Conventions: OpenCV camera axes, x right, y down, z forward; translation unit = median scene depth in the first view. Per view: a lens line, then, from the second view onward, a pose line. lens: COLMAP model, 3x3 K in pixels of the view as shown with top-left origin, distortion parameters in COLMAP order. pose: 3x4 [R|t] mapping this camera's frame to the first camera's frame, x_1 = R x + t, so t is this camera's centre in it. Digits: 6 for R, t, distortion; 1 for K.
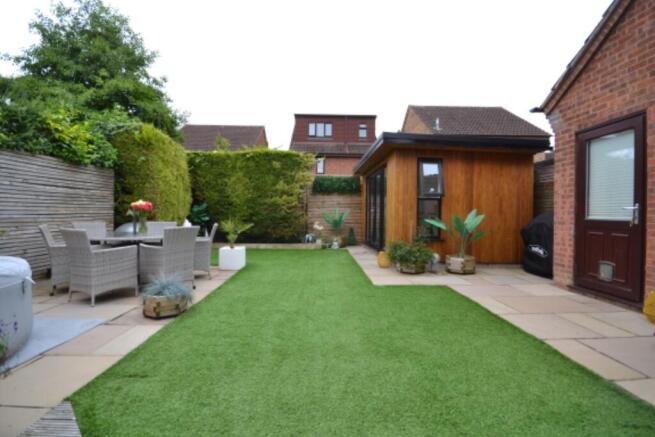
lens RADIAL K [[291.4, 0, 327.5], [0, 291.4, 218.5], [0, 0, 1]] dist [0.000742, -0.000315]
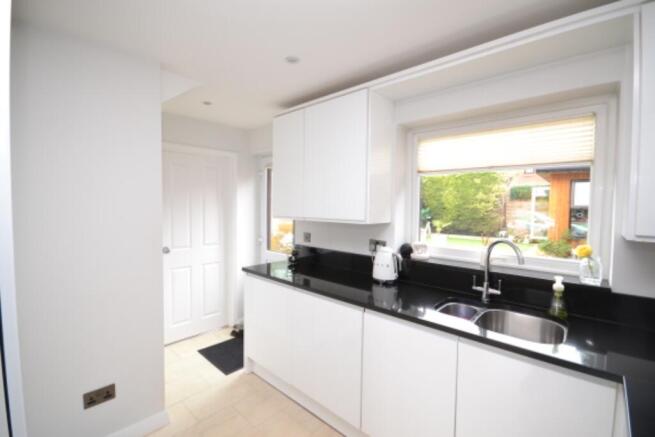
lens RADIAL K [[291.4, 0, 327.5], [0, 291.4, 218.5], [0, 0, 1]] dist [0.000742, -0.000315]
pose [[0.721988, 0.029446, -0.691278, 0.284912], [-0.014416, 0.999517, 0.027520, -0.029990], [0.691755, -0.009904, 0.722064, -0.532319]]
